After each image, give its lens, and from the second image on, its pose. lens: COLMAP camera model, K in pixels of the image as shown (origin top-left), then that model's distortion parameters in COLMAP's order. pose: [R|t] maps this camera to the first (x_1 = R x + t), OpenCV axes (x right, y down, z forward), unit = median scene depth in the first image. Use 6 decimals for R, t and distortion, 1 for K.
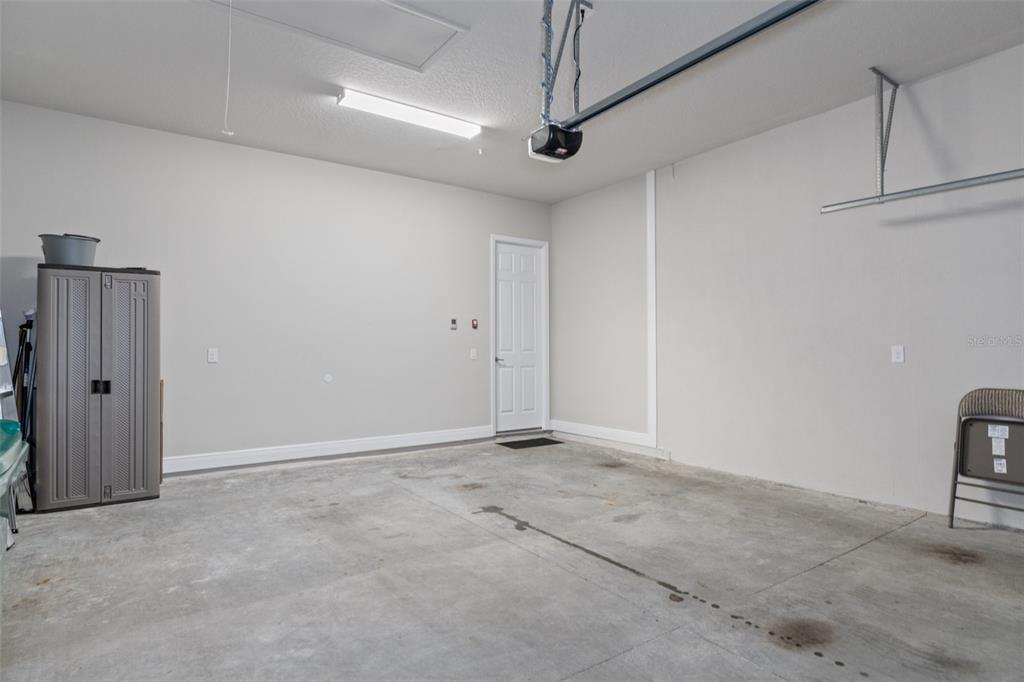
lens RADIAL K [[557.3, 0, 512.0], [0, 557.3, 341.0], [0, 0, 1]] dist [-0.000326, -0.000112]
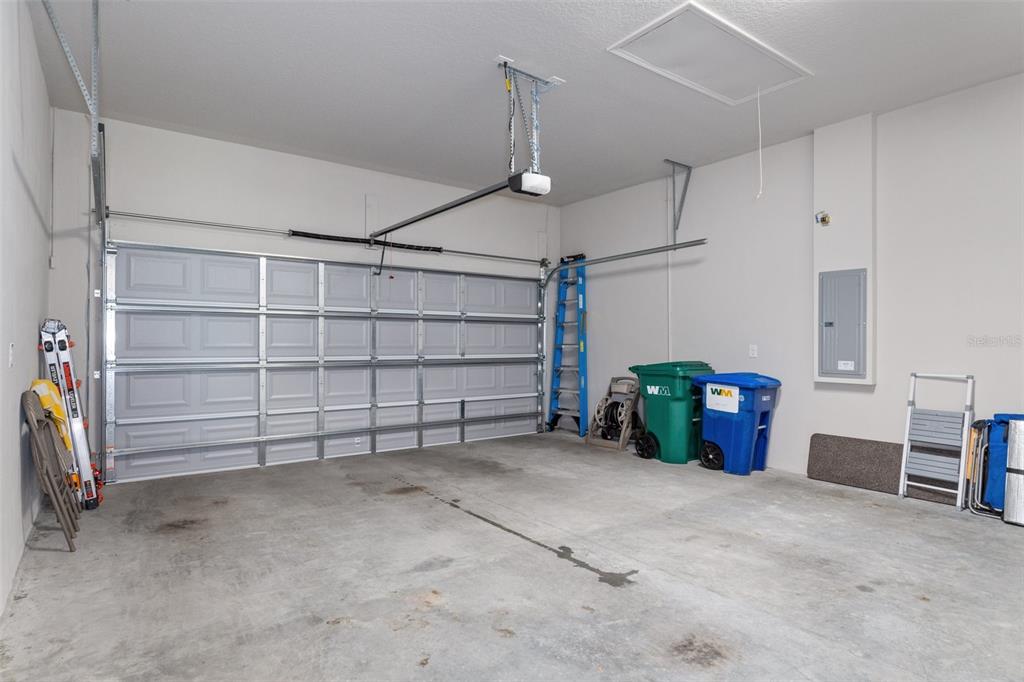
lens RADIAL K [[557.3, 0, 512.0], [0, 557.3, 341.0], [0, 0, 1]] dist [-0.000326, -0.000112]
pose [[-0.999836, -0.001701, -0.018019, 0.122606], [-0.001359, 0.999819, -0.018991, 0.022389], [0.018048, -0.018963, -0.999657, 1.985304]]
